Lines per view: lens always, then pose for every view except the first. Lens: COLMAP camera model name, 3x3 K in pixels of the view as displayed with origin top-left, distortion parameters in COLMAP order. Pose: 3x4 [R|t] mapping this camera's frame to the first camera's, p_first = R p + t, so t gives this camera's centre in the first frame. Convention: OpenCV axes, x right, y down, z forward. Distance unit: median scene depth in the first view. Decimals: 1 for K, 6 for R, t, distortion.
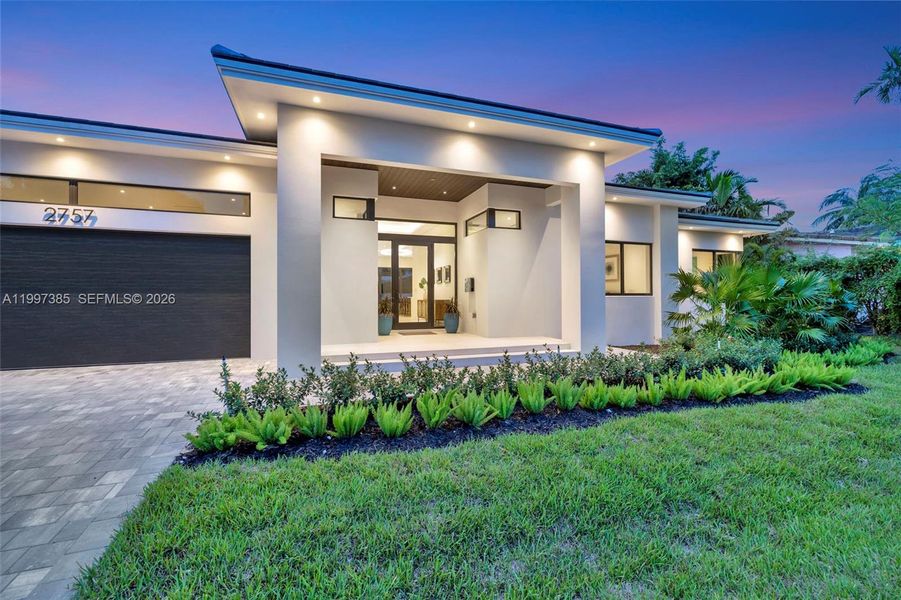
lens RADIAL K [[382.8, 0, 448.4], [0, 382.8, 296.7], [0, 0, 1]] dist [0.004093, 0.000067]
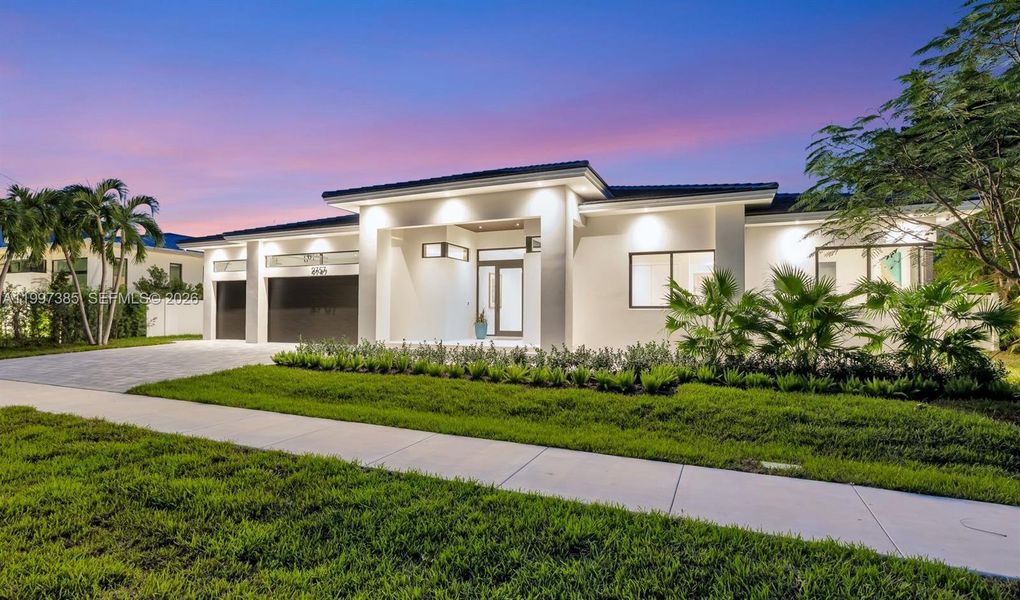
lens RADIAL K [[483.9, 0, 513.0], [0, 483.9, 314.5], [0, 0, 1]] dist [0.003770, 0.000294]
pose [[0.740589, 0.007287, -0.671918, 1.092897], [-0.000805, 0.999950, 0.009957, 0.000321], [0.671957, -0.006833, 0.740558, -0.165416]]
